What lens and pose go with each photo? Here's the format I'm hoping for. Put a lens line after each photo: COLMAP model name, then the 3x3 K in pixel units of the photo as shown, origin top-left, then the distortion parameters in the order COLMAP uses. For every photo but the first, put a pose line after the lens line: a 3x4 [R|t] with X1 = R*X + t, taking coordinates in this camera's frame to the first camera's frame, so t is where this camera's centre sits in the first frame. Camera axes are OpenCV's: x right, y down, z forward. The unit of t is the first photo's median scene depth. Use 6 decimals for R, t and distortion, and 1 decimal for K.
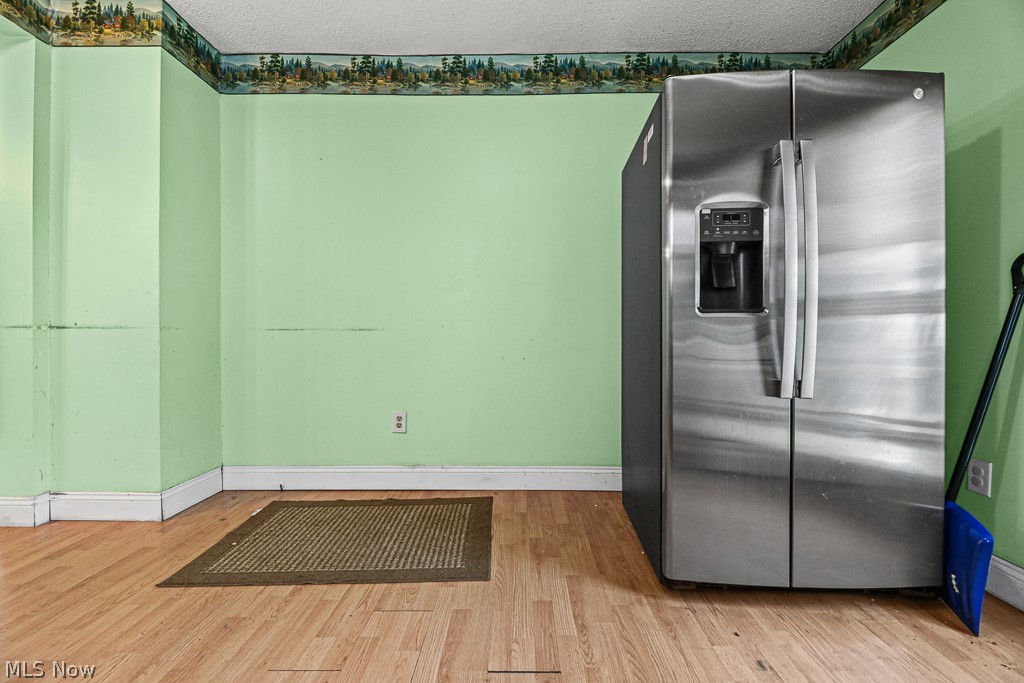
lens RADIAL K [[456.5, 0, 511.0], [0, 456.5, 336.0], [0, 0, 1]] dist [0.013495, -0.000675]
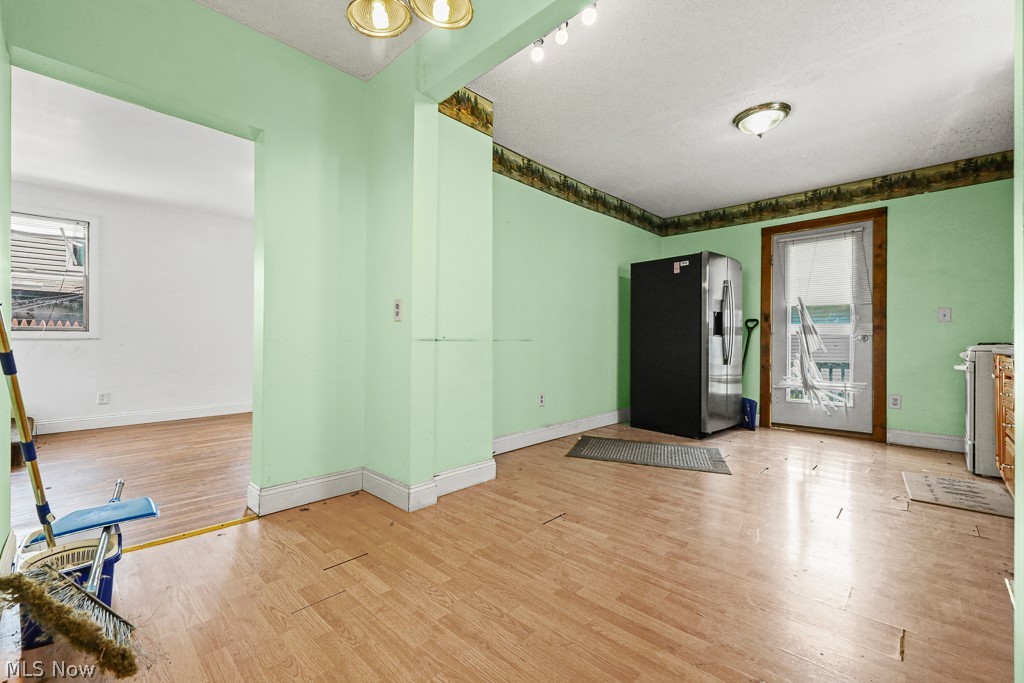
lens RADIAL K [[456.5, 0, 505.0], [0, 456.5, 342.4], [0, 0, 1]] dist [0.013495, -0.000675]
pose [[0.670771, -0.004962, 0.741648, -1.488830], [0.001816, 0.999986, 0.005048, -0.015388], [-0.741663, -0.002039, 0.670770, 0.044130]]
